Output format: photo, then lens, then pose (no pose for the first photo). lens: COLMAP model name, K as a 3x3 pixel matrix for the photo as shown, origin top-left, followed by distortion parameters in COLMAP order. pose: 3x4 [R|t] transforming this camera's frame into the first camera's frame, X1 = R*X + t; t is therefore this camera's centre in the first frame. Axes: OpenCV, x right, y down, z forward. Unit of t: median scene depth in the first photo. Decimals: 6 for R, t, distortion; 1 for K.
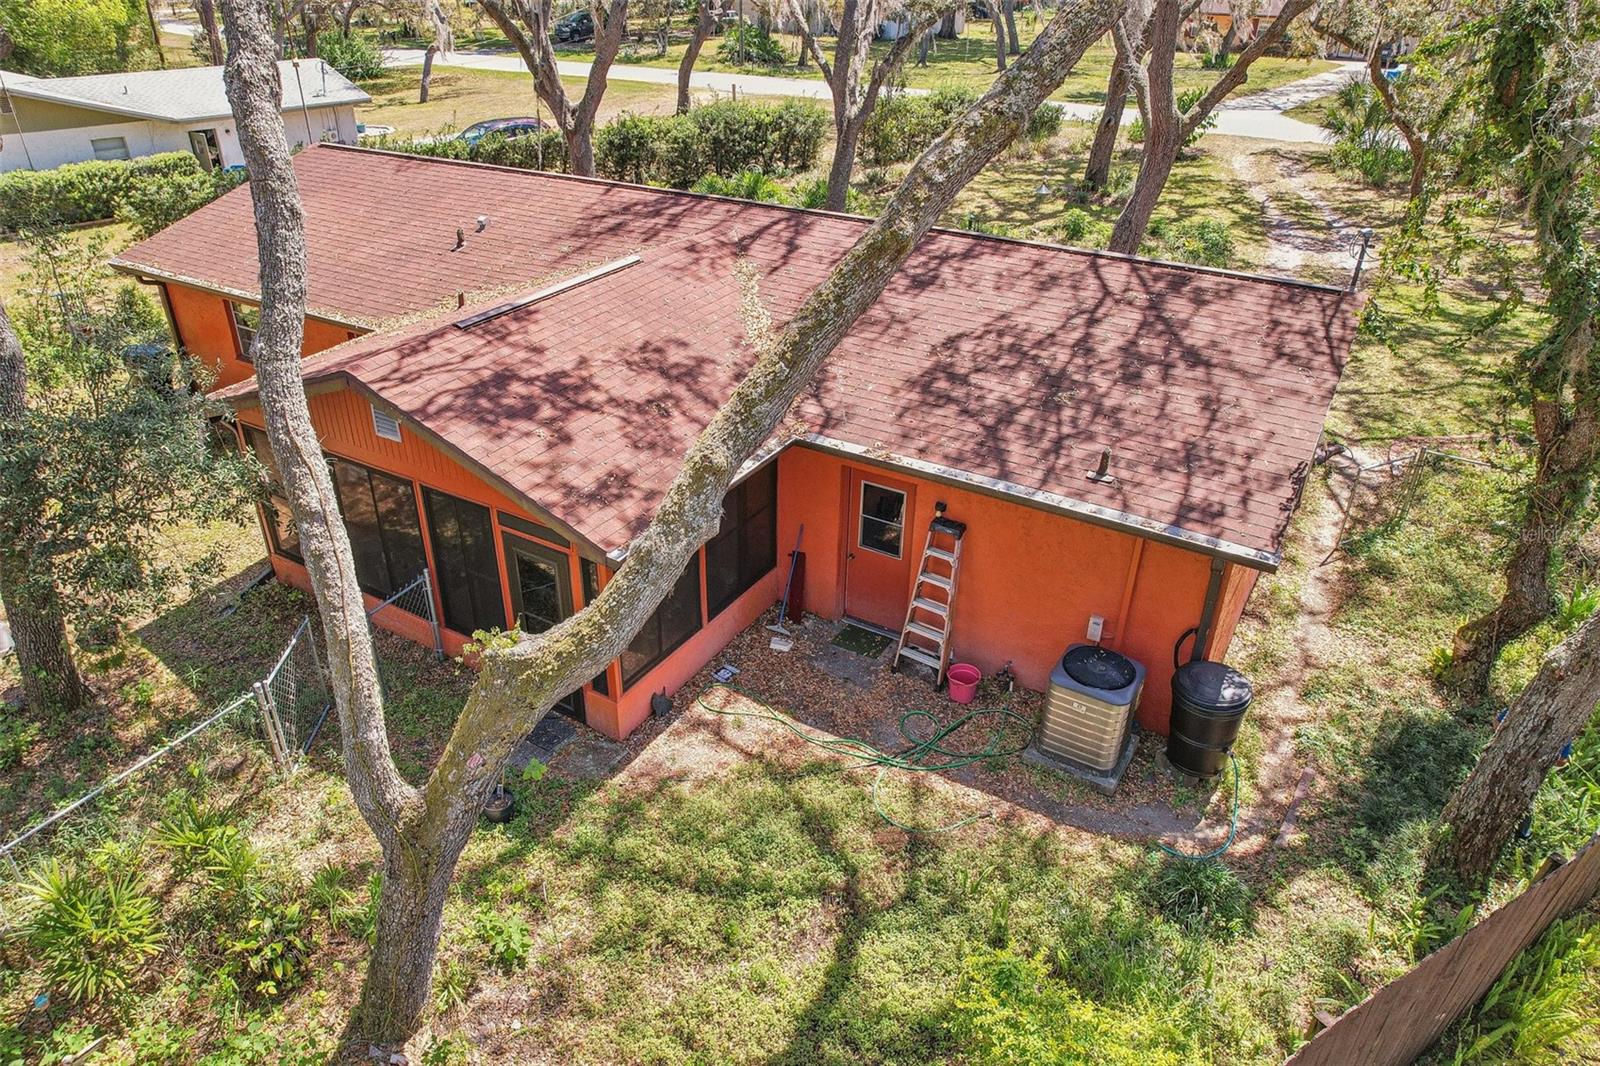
lens RADIAL K [[1014.6, 0, 796.6], [0, 1014.6, 530.8], [0, 0, 1]] dist [-0.027882, -0.000402]
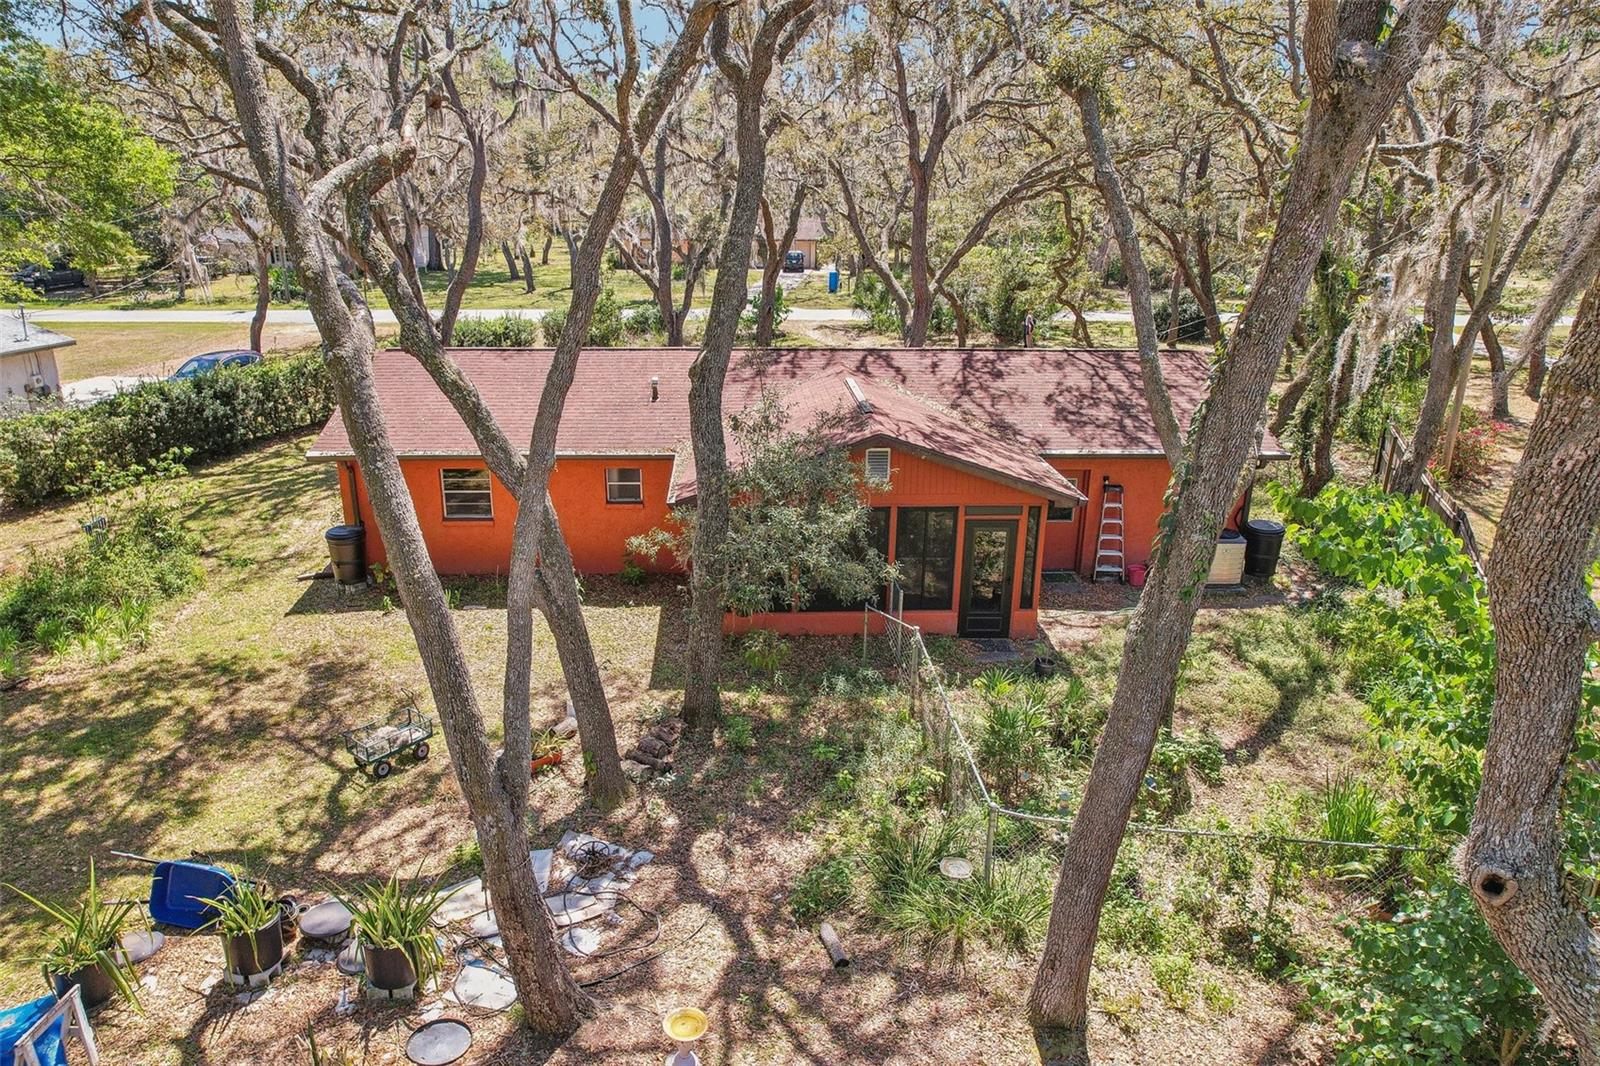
lens RADIAL K [[1014.6, 0, 798.7], [0, 1014.6, 536.2], [0, 0, 1]] dist [-0.027882, -0.000402]
pose [[0.831364, -0.176080, 0.527096, -1.318034], [0.277342, 0.953379, -0.118955, 0.141187], [-0.481577, 0.245081, 0.841439, -0.221540]]
